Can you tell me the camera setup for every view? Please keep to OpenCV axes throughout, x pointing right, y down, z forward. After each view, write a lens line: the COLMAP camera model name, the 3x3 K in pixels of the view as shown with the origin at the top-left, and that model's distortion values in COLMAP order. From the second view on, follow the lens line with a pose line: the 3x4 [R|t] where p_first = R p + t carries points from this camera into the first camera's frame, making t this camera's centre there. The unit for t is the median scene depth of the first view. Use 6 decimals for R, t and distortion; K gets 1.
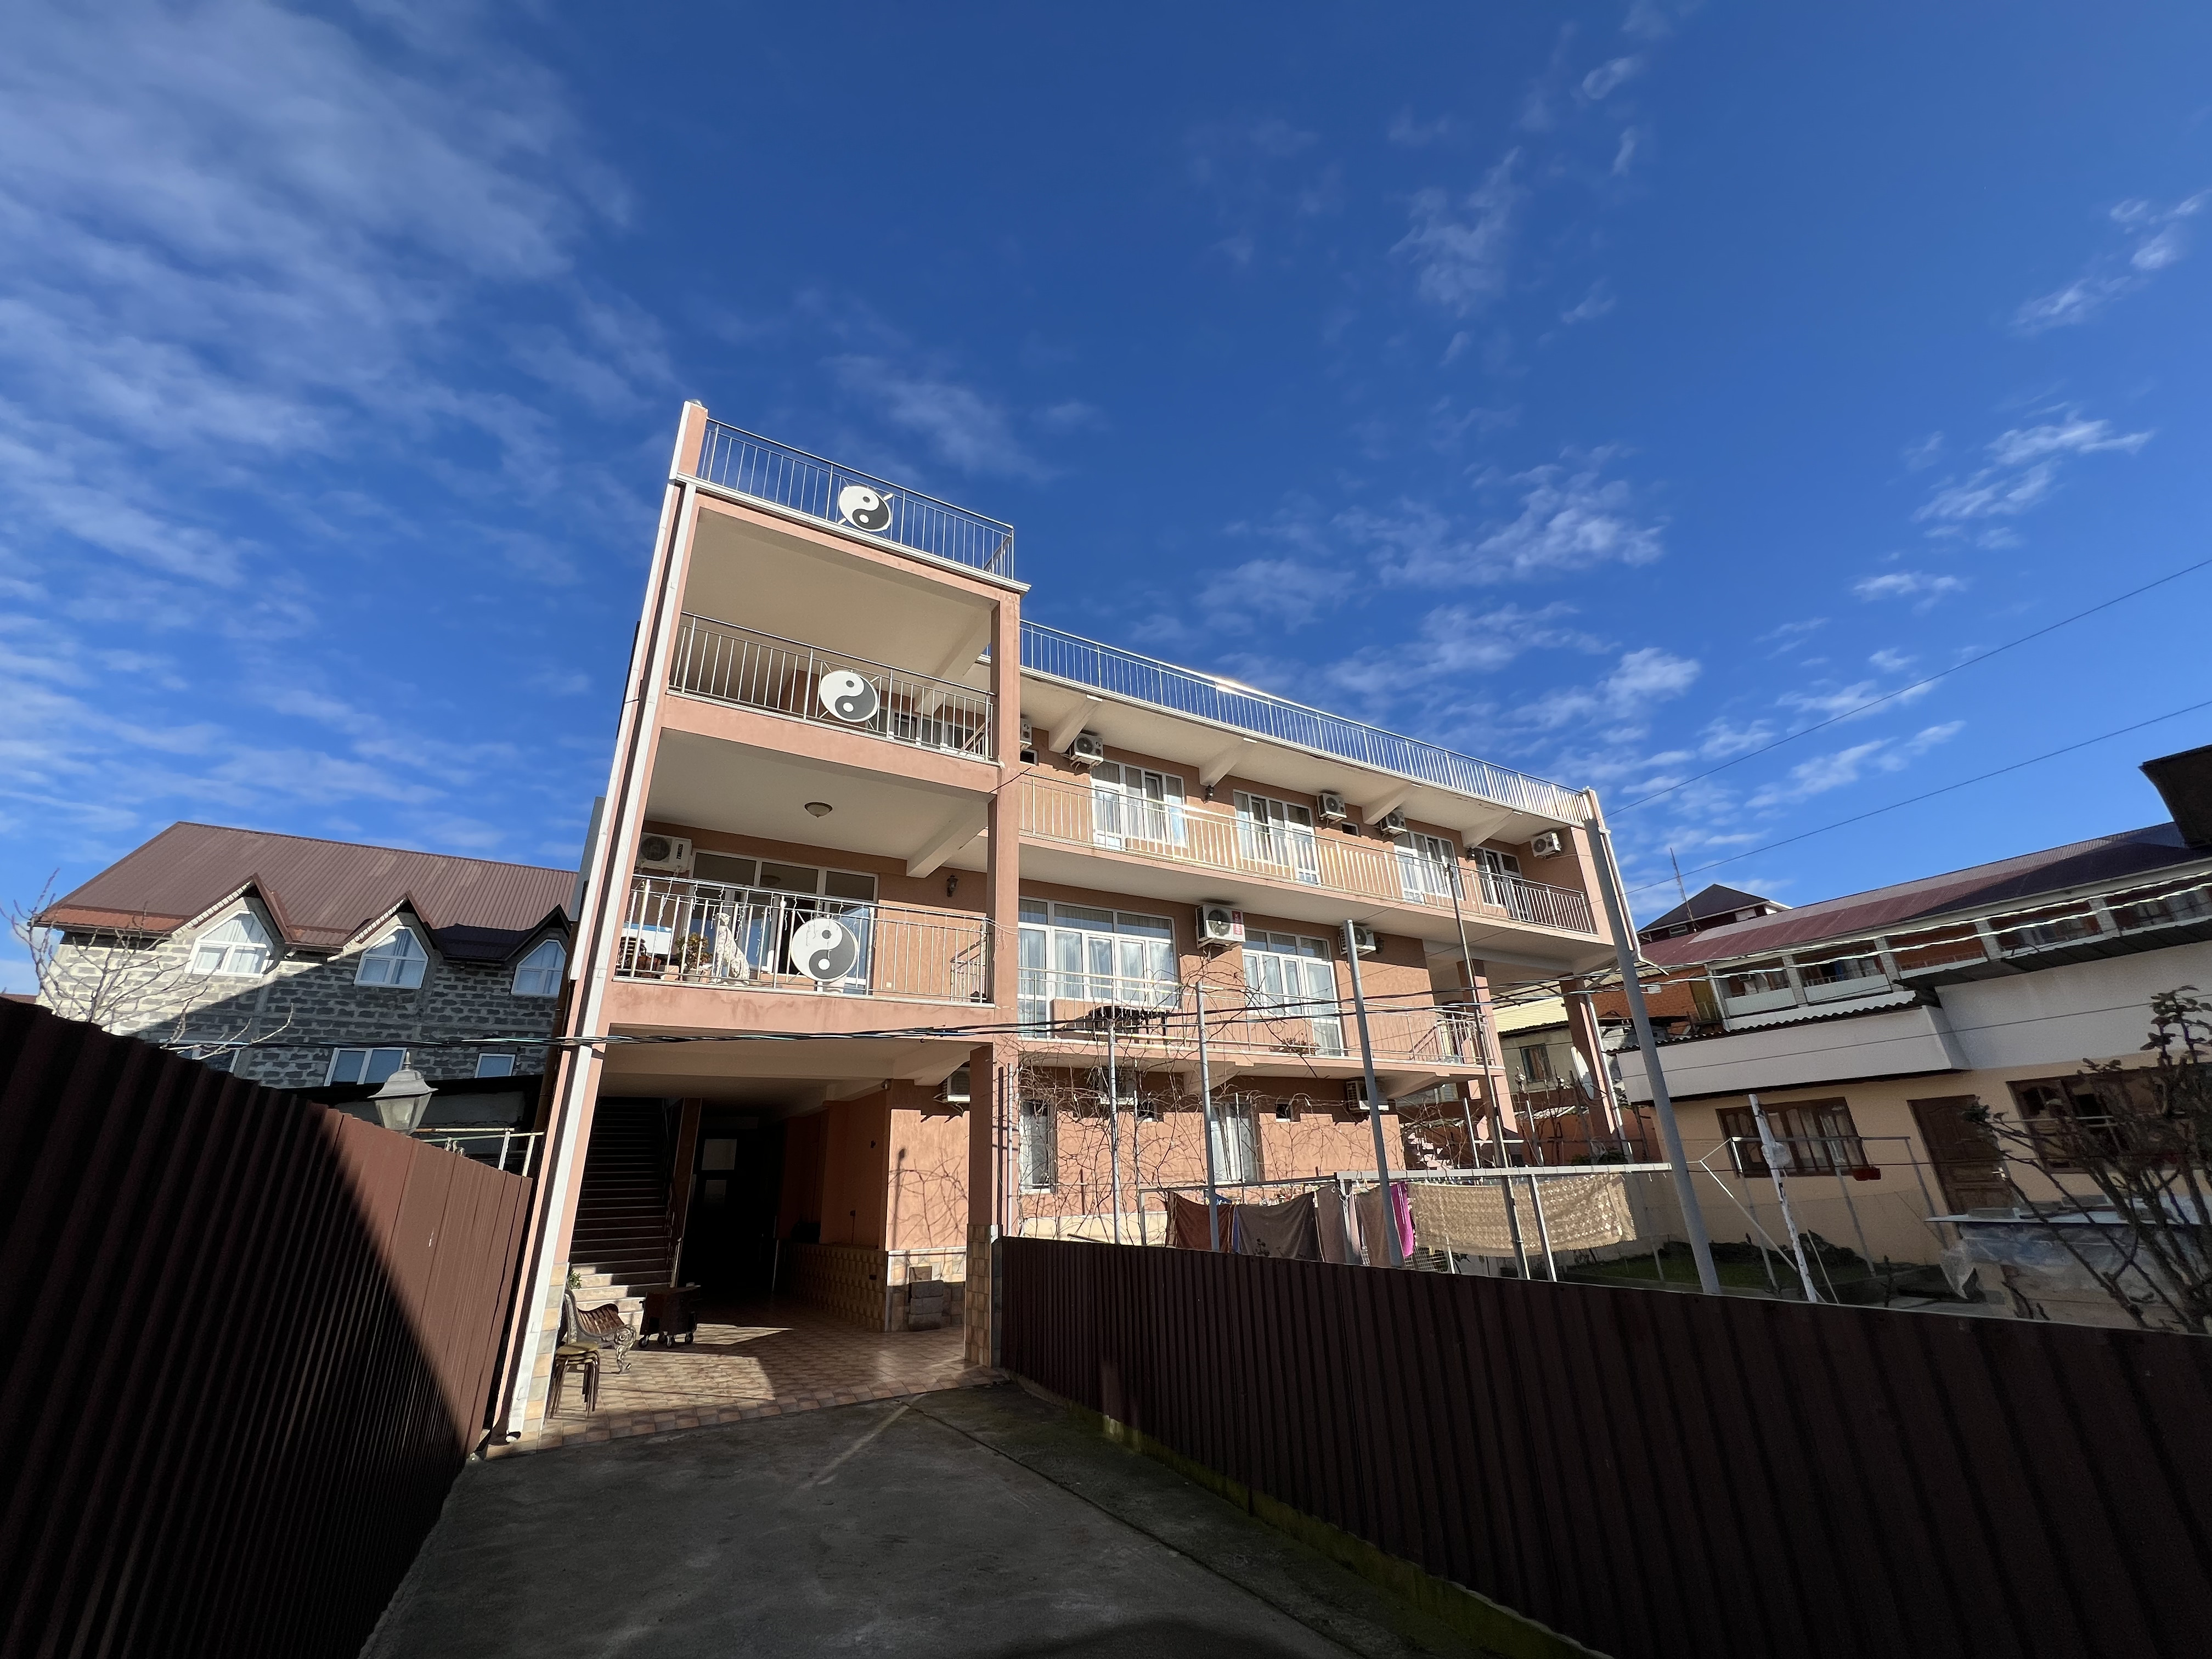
lens RADIAL K [[878.5, 0, 1106.0], [0, 878.5, 829.5], [0, 0, 1]] dist [-0.010684, 0.000144]
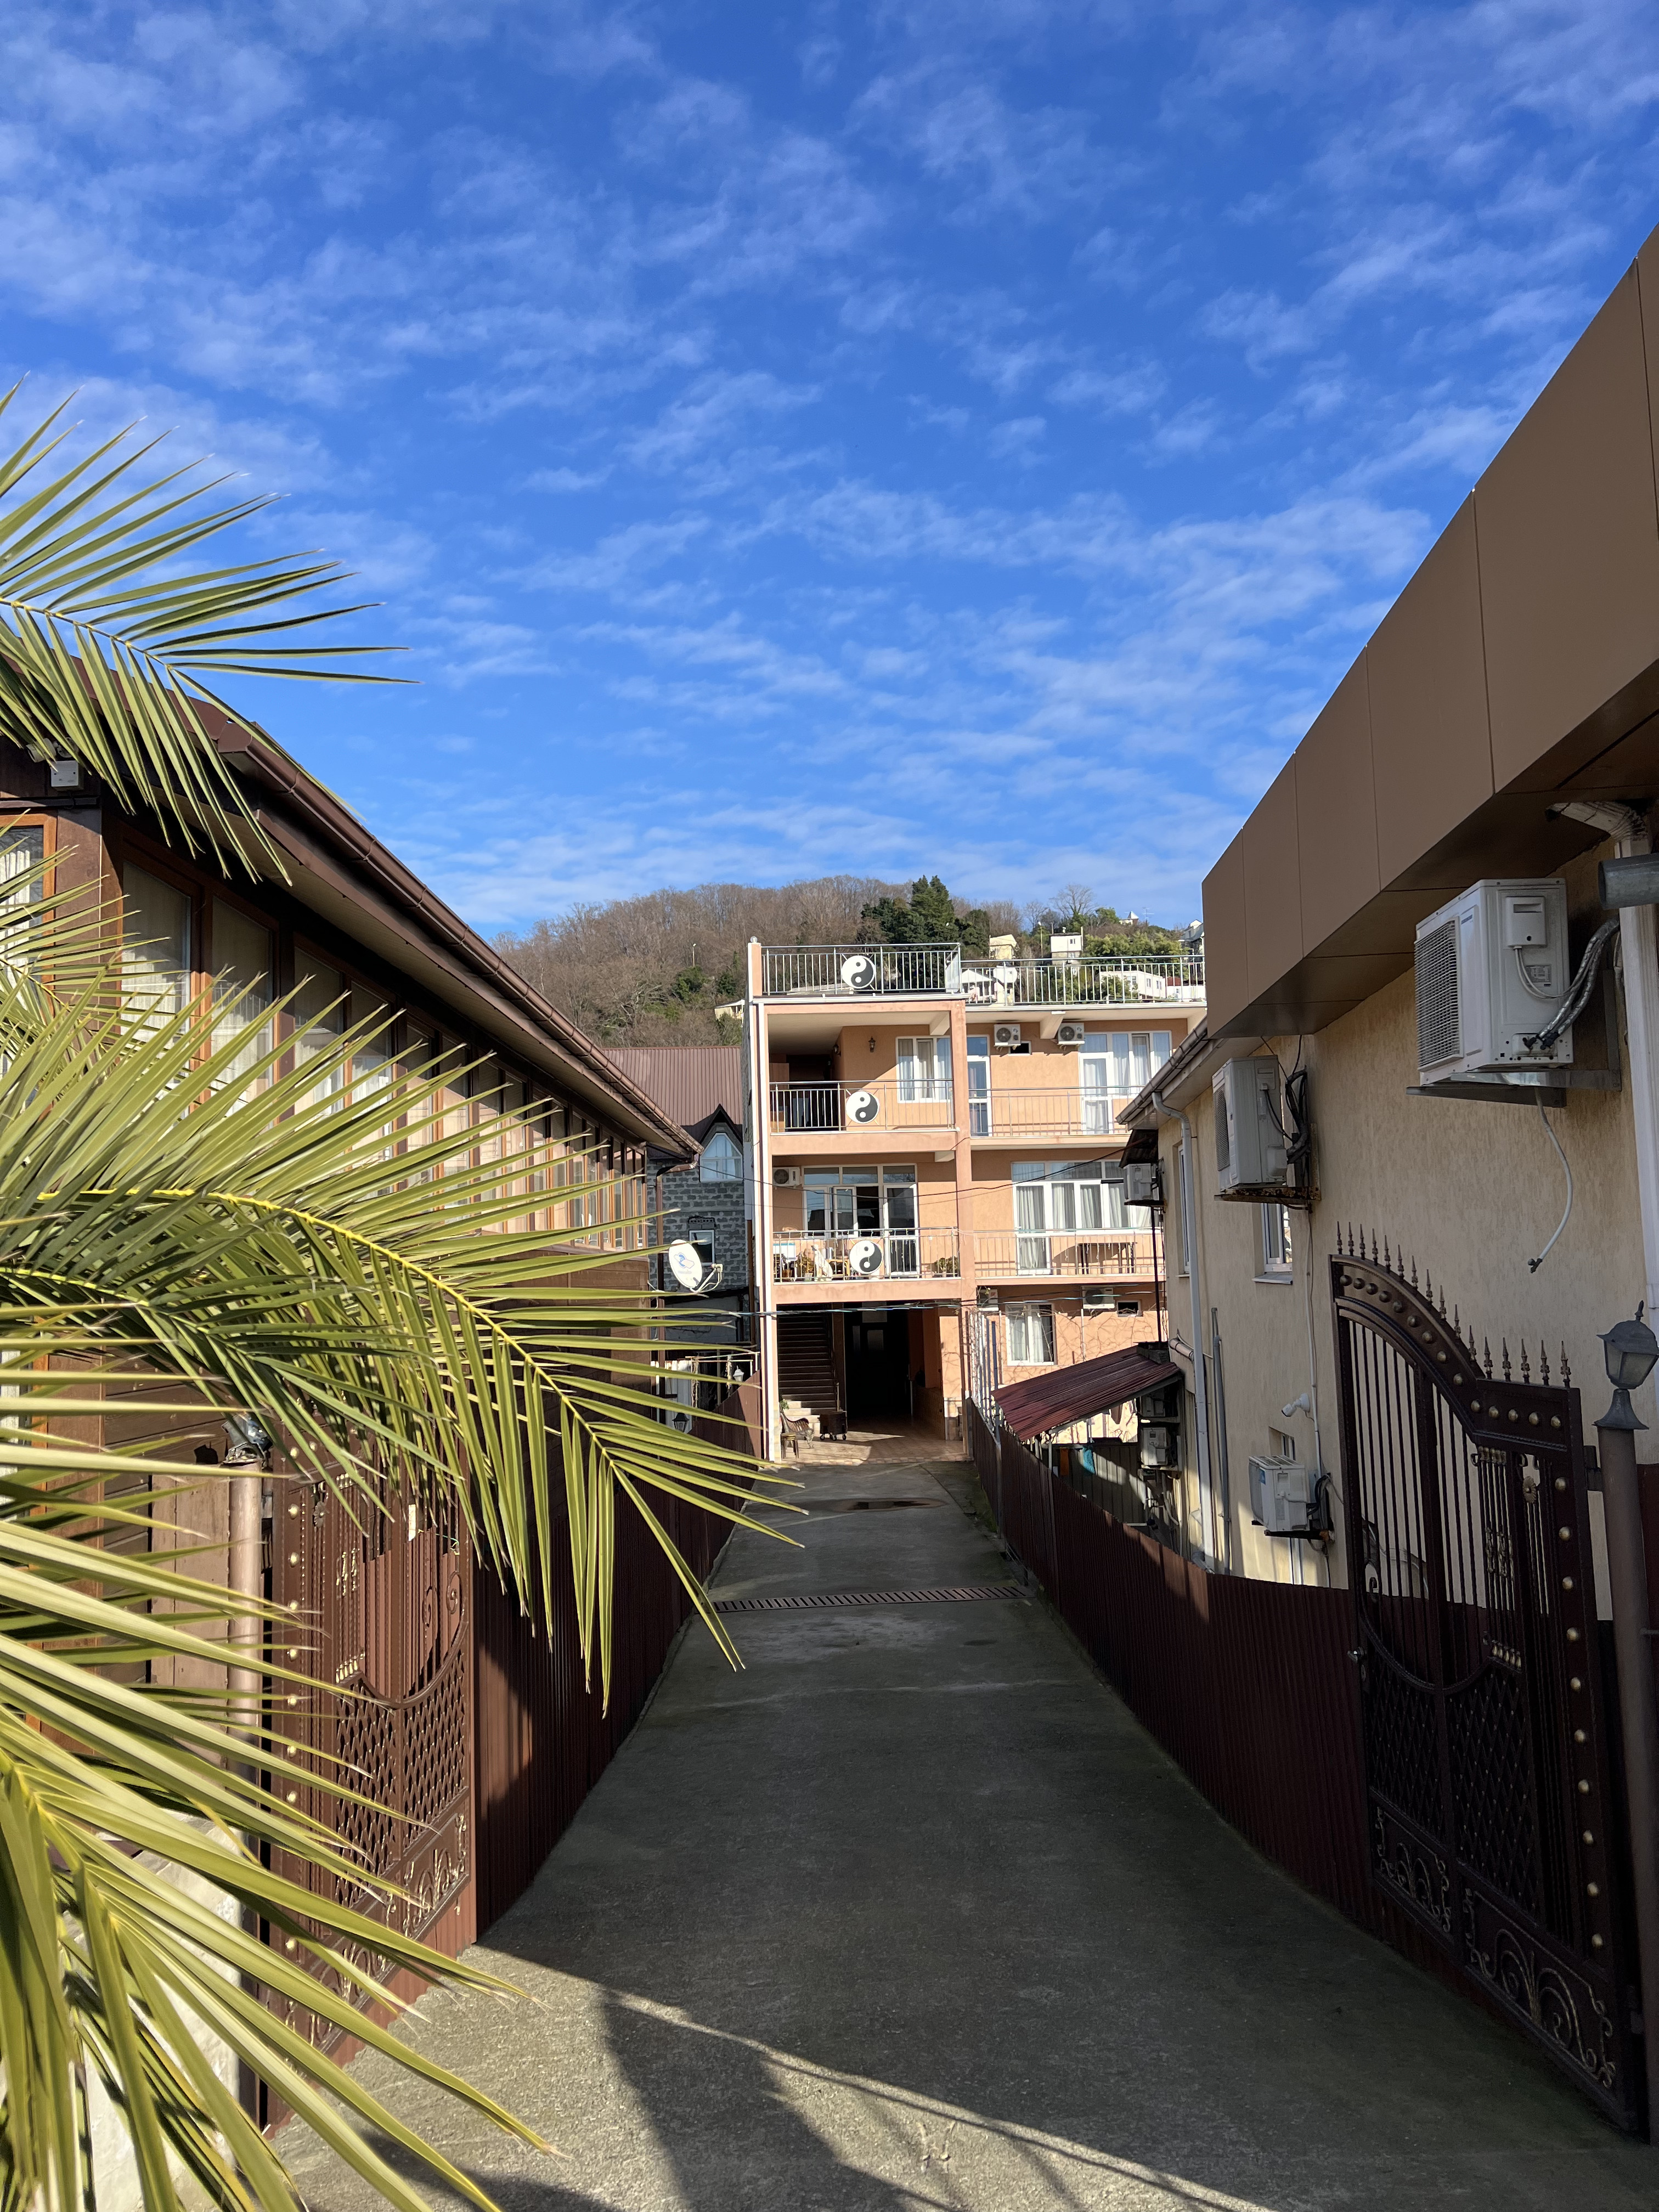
lens RADIAL K [[1646.8, 0, 829.5], [0, 1646.8, 1106.0], [0, 0, 1]] dist [0.045836, -0.063847]
pose [[0.886767, -0.039971, -0.460485, 0.978543], [0.173413, 0.952251, 0.251288, -0.837478], [0.428453, -0.302688, 0.851356, -1.534689]]
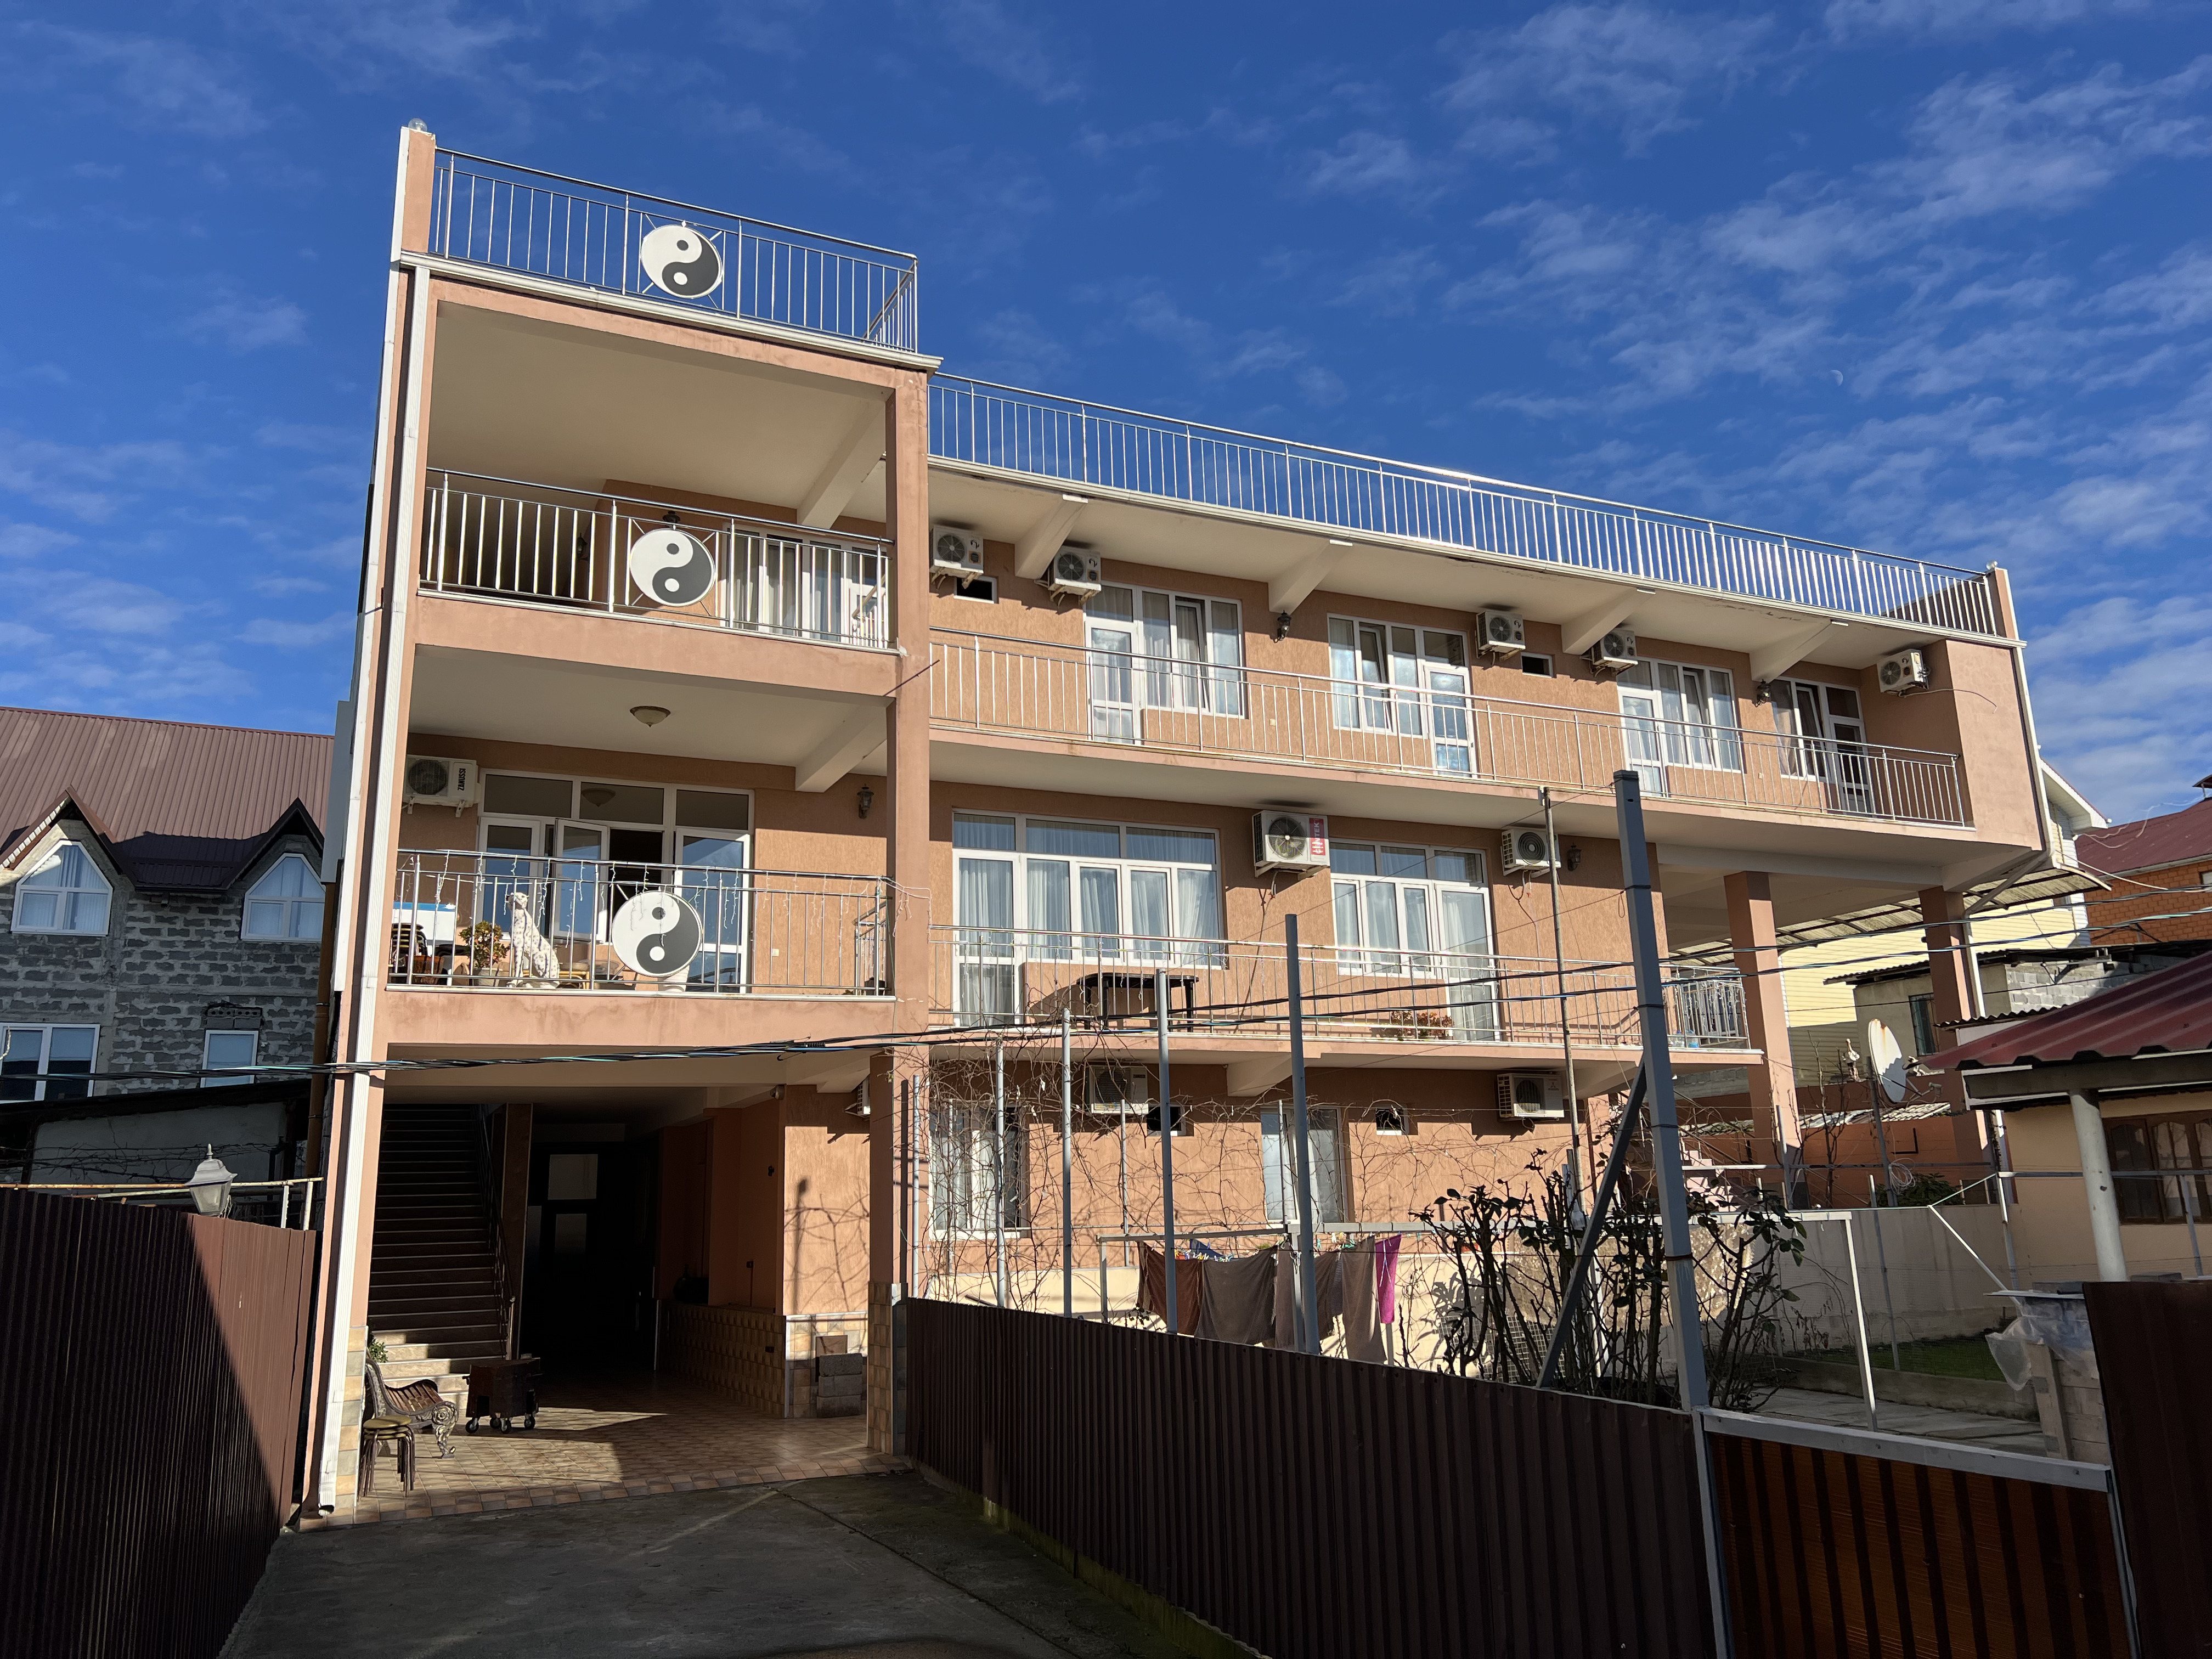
lens RADIAL K [[1646.8, 0, 1131.9], [0, 1646.8, 831.8], [0, 0, 1]] dist [0.045836, -0.063847]
pose [[0.995919, -0.016546, -0.088719, 0.158309], [0.030544, 0.986833, 0.158830, -0.121359], [0.084922, -0.160891, 0.983312, -0.256341]]
